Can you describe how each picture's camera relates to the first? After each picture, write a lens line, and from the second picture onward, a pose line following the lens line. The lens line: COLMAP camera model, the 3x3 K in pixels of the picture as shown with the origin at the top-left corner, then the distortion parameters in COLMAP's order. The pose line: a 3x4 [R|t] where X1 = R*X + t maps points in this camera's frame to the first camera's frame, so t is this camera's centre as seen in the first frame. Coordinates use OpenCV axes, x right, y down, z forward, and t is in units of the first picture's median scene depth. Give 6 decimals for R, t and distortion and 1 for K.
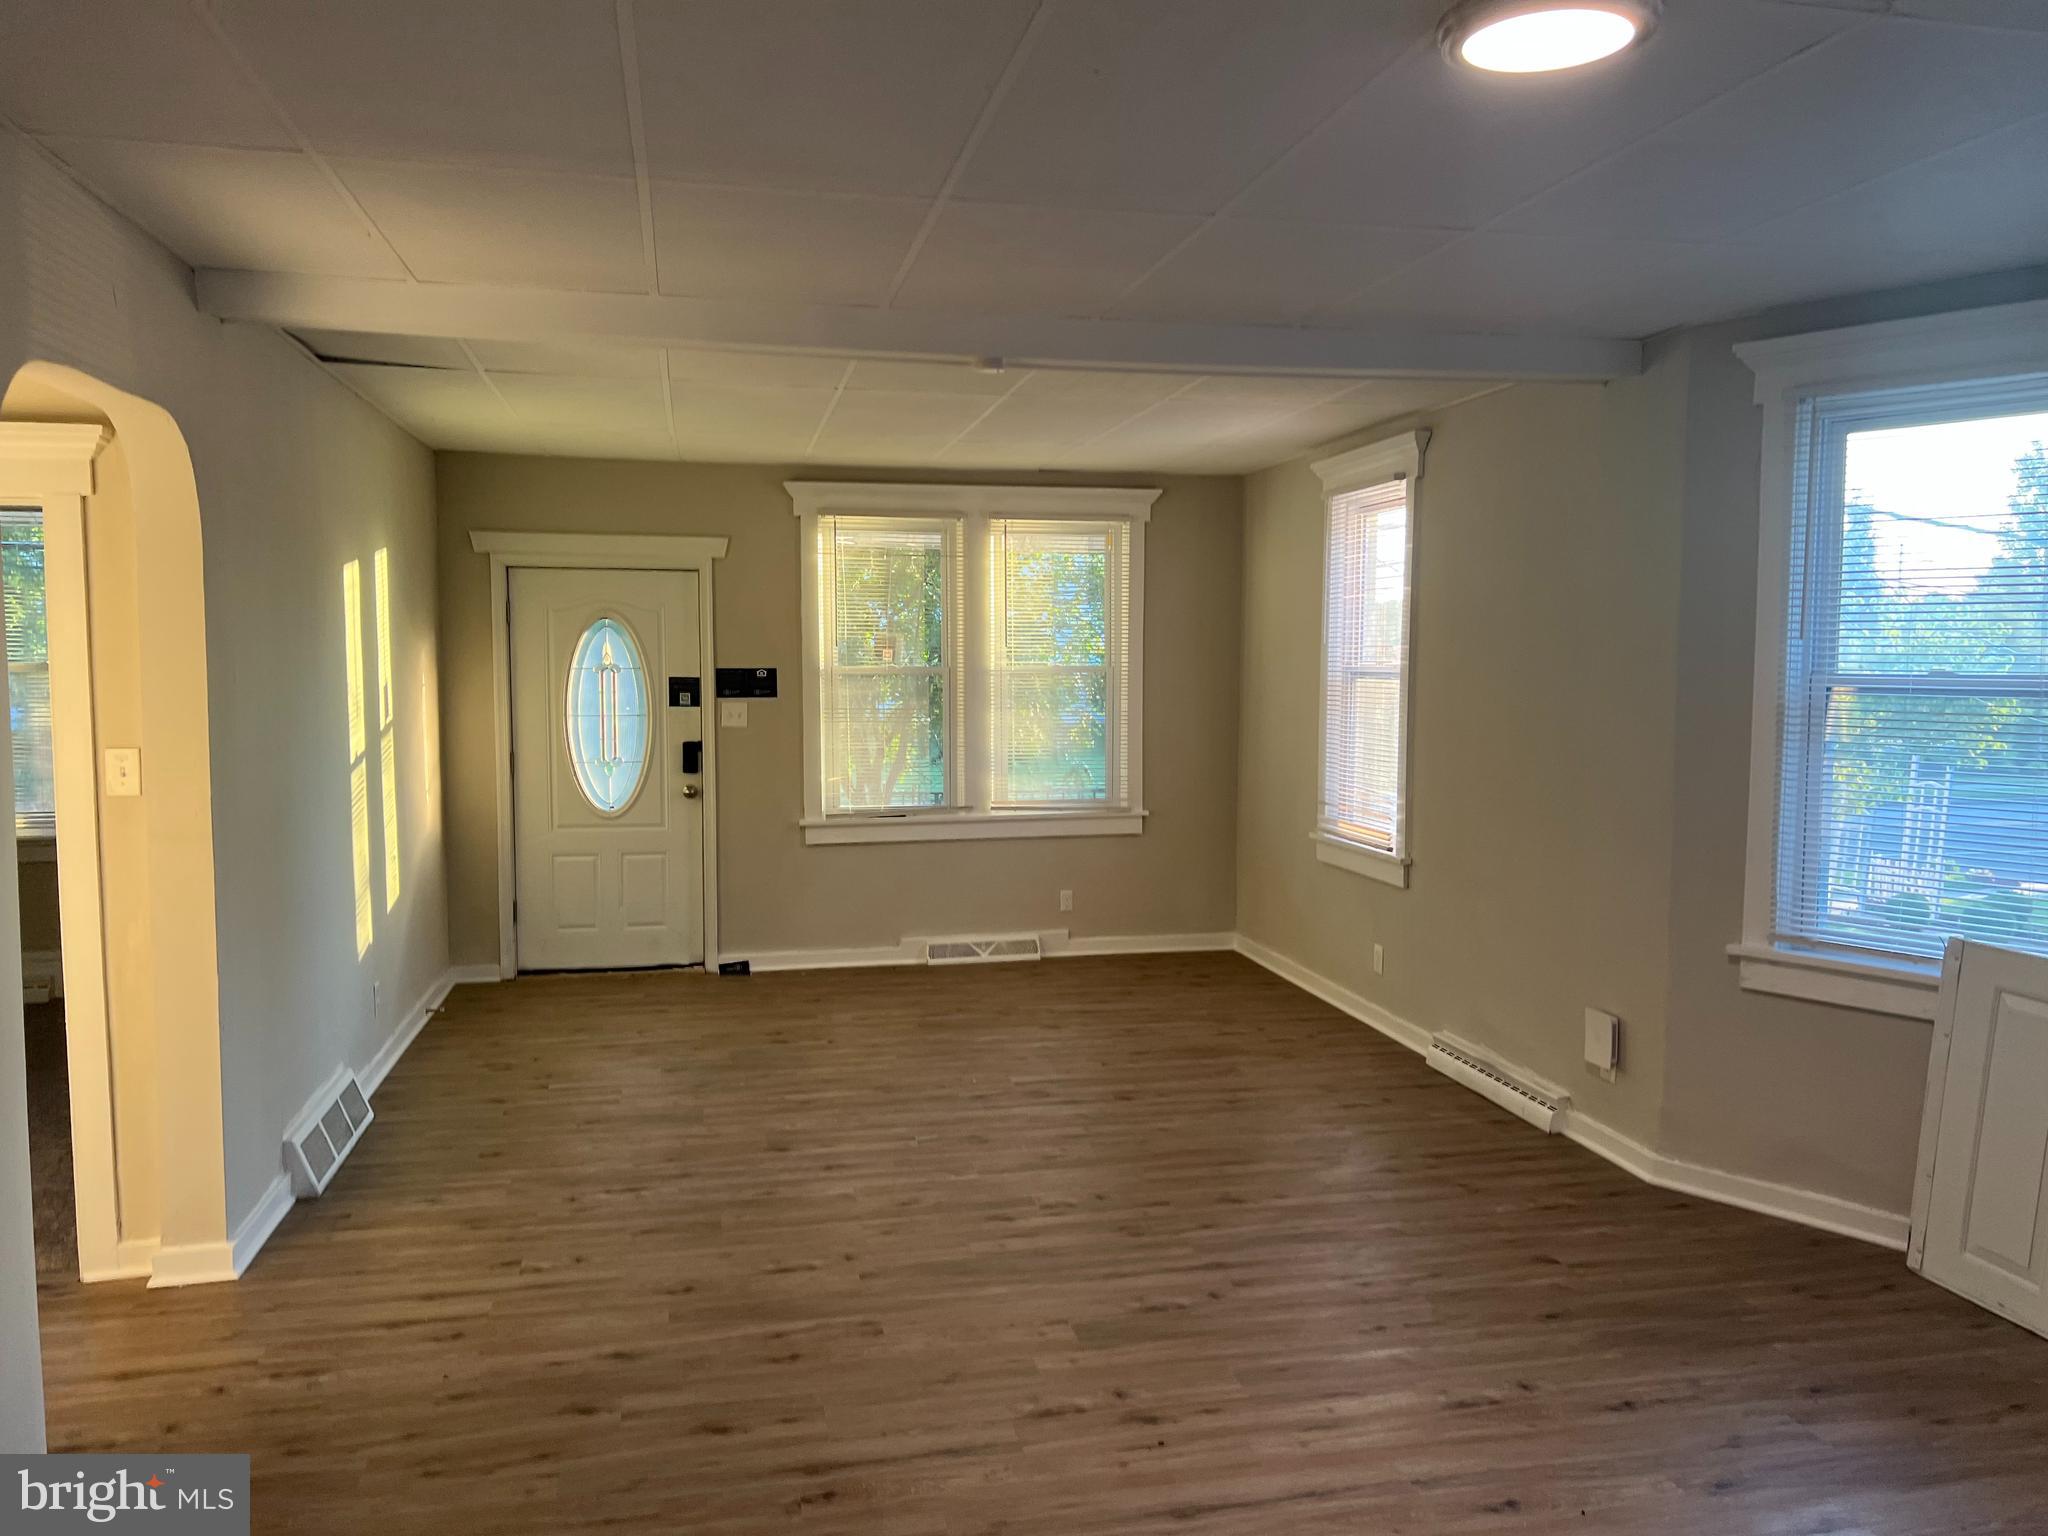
lens RADIAL K [[1533.5, 0, 1022.7], [0, 1533.5, 773.5], [0, 0, 1]] dist [-0.000267, -0.051120]
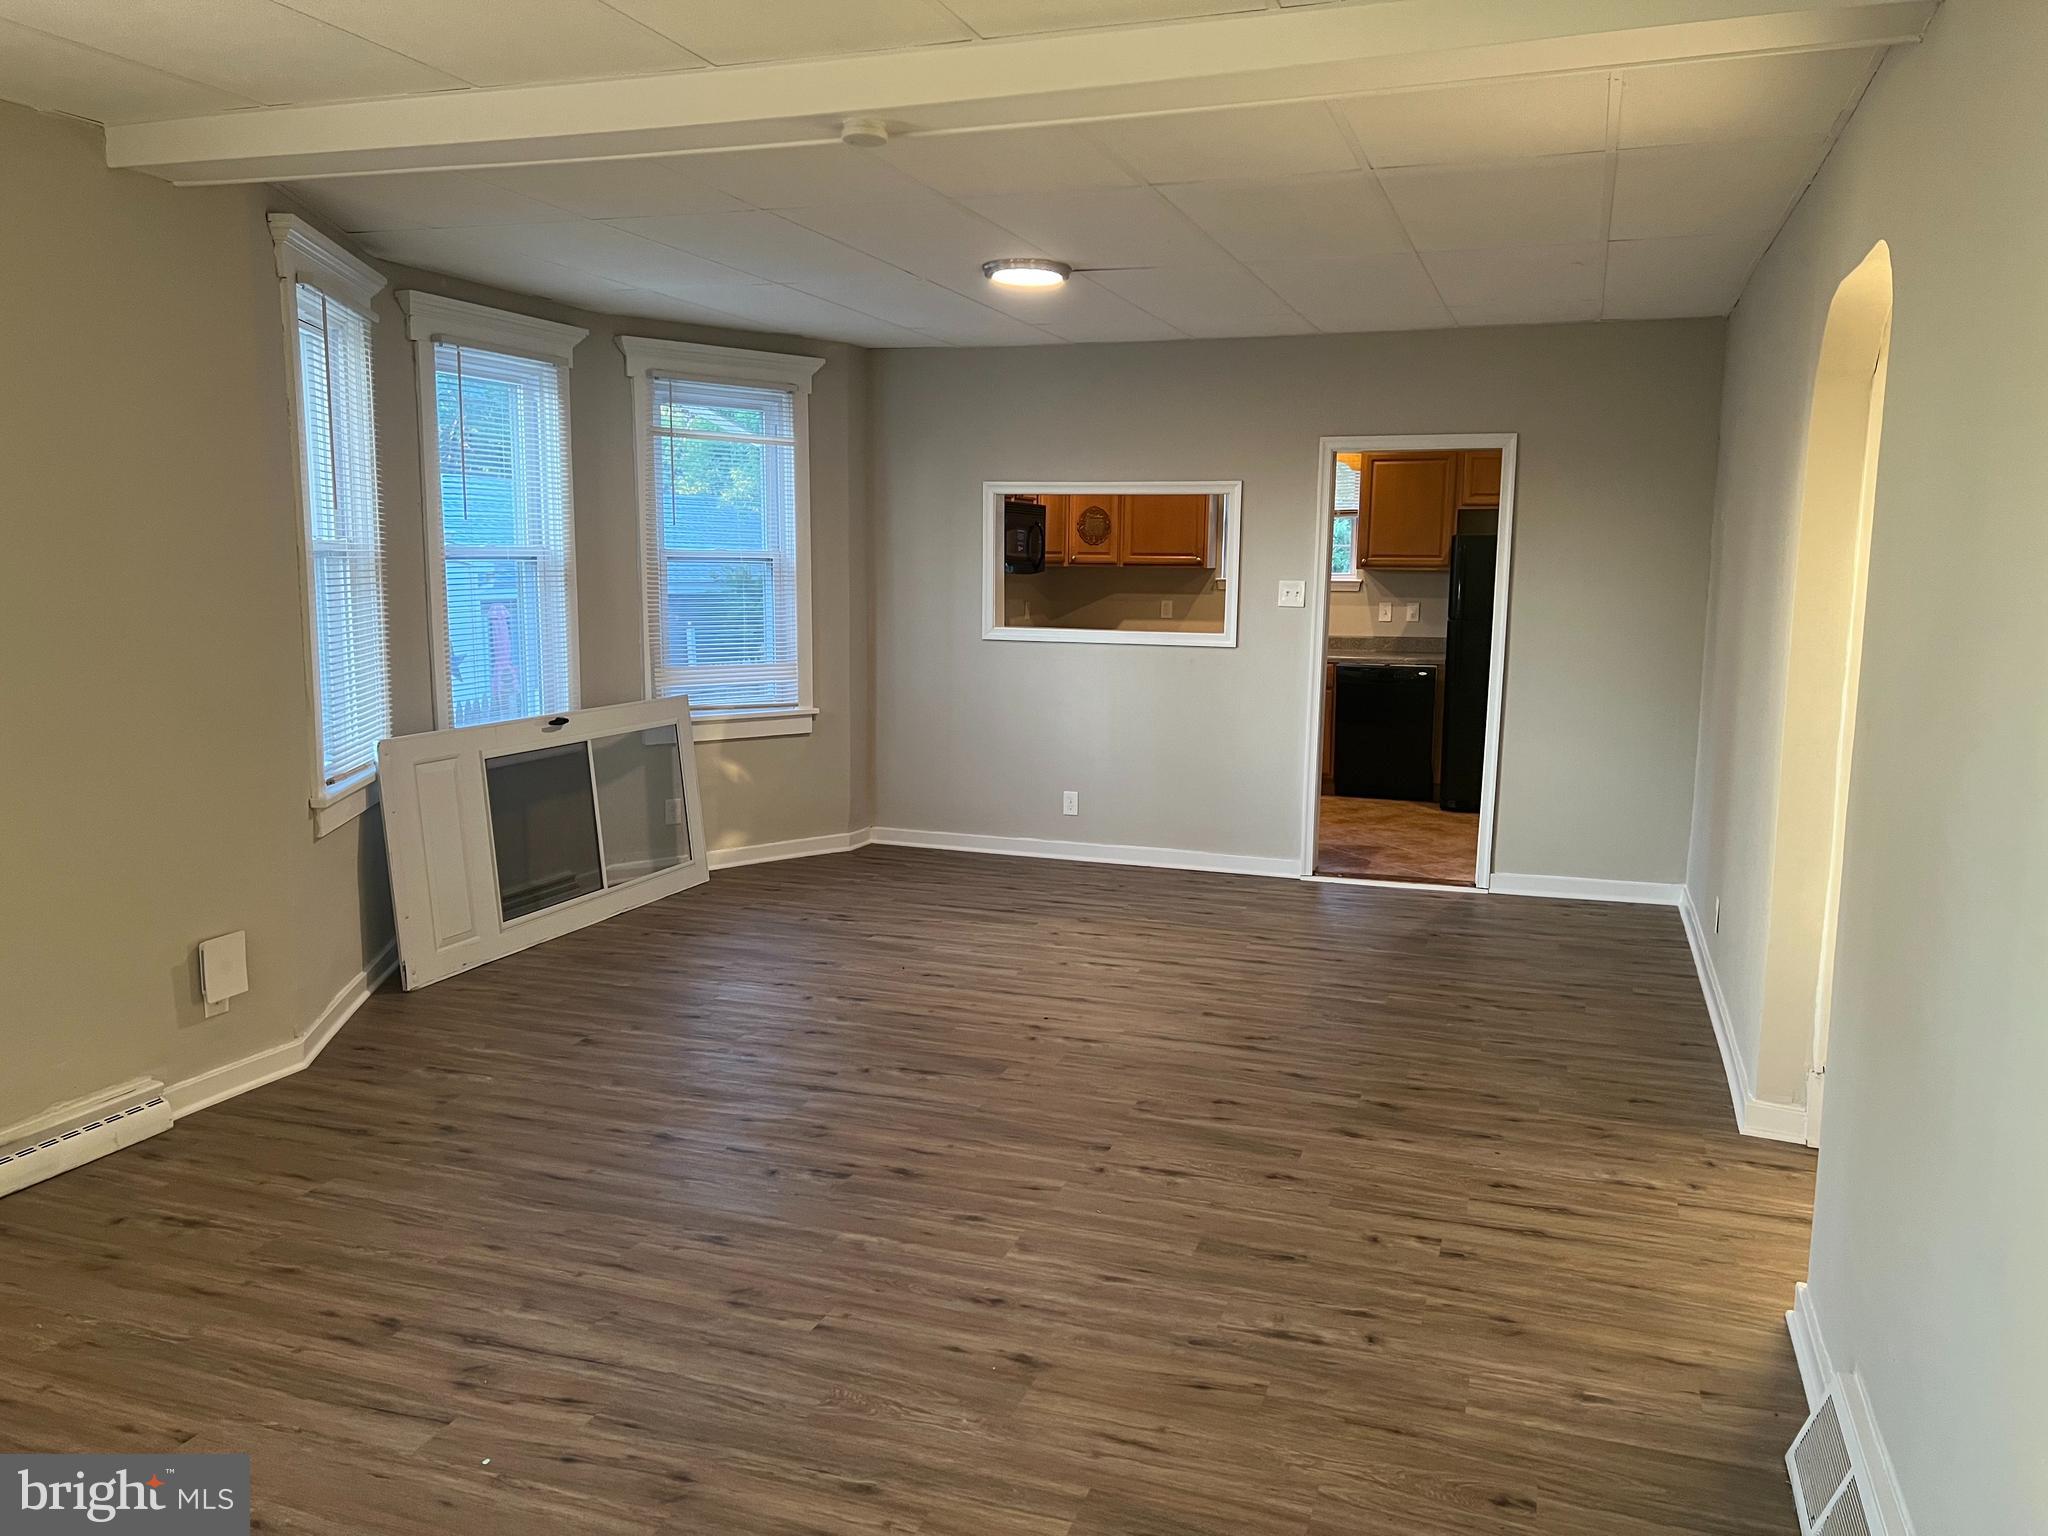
lens RADIAL K [[1542.1, 0, 1021.4], [0, 1542.1, 769.2], [0, 0, 1]] dist [0.004976, -0.051425]
pose [[-0.851746, -0.086097, 0.516832, -0.495142], [0.029207, 0.977071, 0.210899, -0.120066], [-0.523140, 0.194728, -0.829702, 1.606560]]
